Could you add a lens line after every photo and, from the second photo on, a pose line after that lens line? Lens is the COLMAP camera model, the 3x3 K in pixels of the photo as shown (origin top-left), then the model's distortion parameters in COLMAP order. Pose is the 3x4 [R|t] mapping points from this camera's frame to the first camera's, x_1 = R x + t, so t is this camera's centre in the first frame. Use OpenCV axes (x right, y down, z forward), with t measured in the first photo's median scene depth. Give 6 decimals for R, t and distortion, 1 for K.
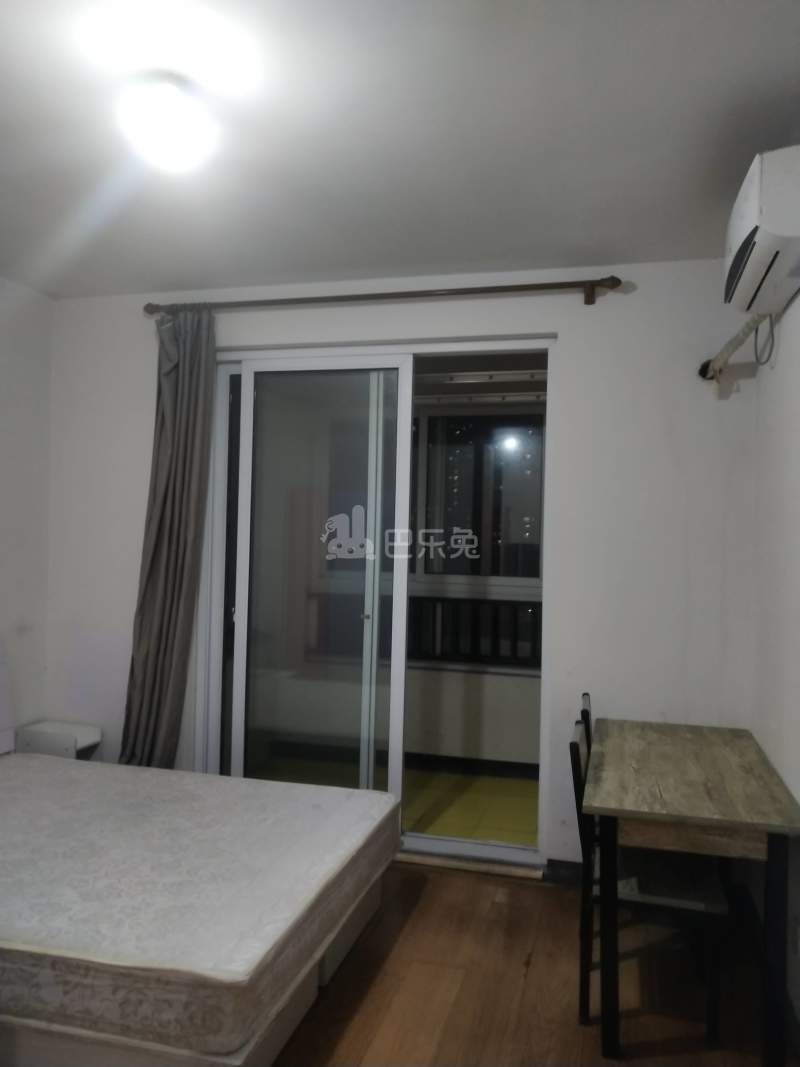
lens RADIAL K [[840.1, 0, 400.0], [0, 840.1, 533.5], [0, 0, 1]] dist [-0.002502, 0.048588]
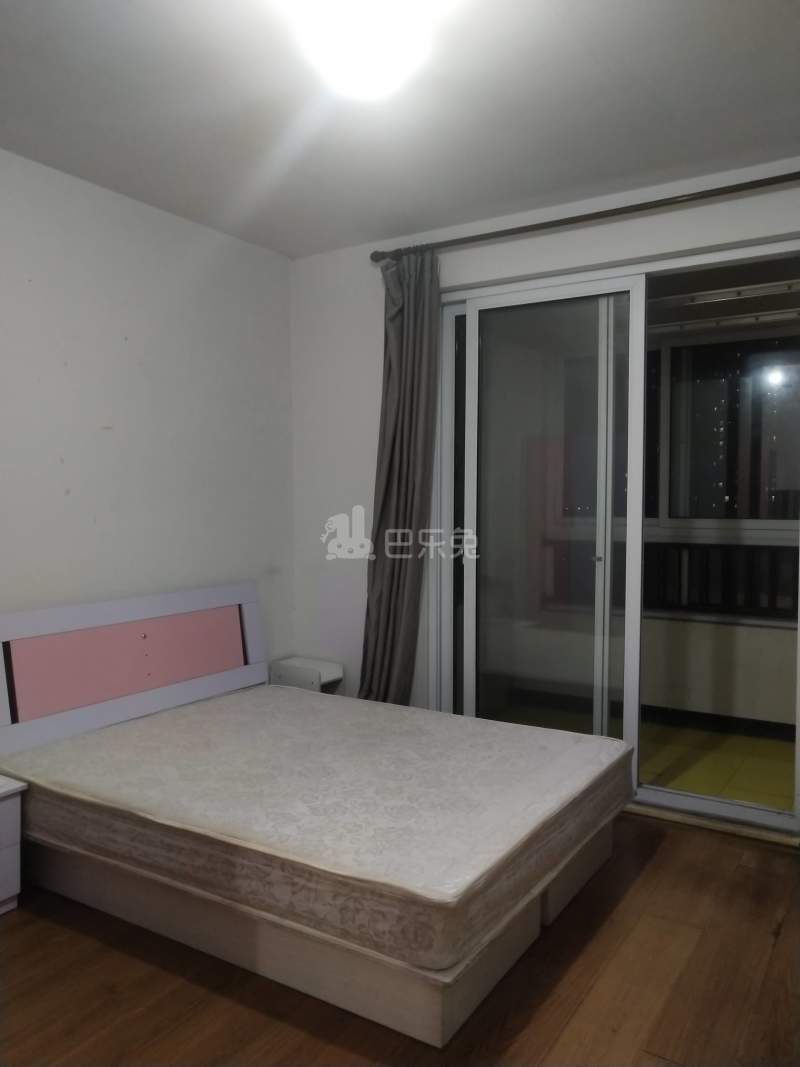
lens RADIAL K [[840.1, 0, 400.0], [0, 840.1, 533.5], [0, 0, 1]] dist [-0.002502, 0.048588]
pose [[0.955512, -0.008935, -0.294817, 0.027259], [0.022840, 0.998781, 0.043757, 0.024119], [0.294067, -0.048544, 0.954551, 0.025461]]
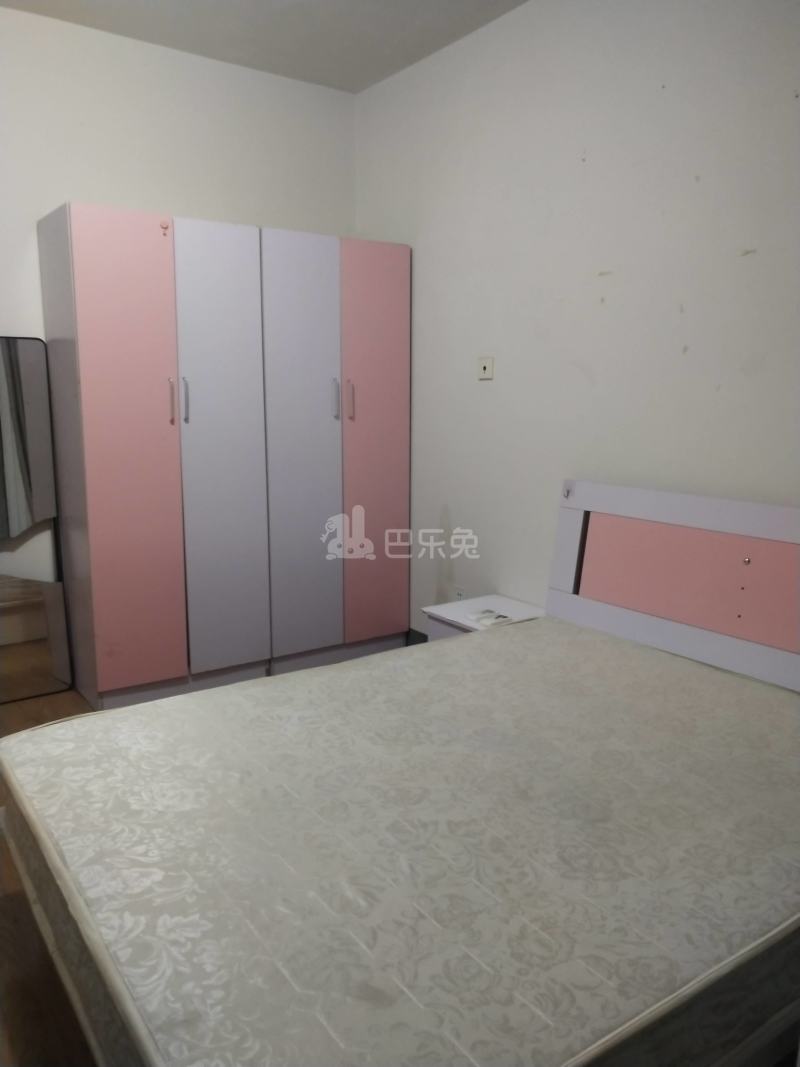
lens RADIAL K [[840.1, 0, 400.0], [0, 840.1, 533.5], [0, 0, 1]] dist [-0.002502, 0.048588]
pose [[-0.648691, 0.116340, -0.752107, 0.130397], [-0.006828, 0.987317, 0.158612, 0.051233], [0.761021, 0.108026, -0.639669, 1.041267]]
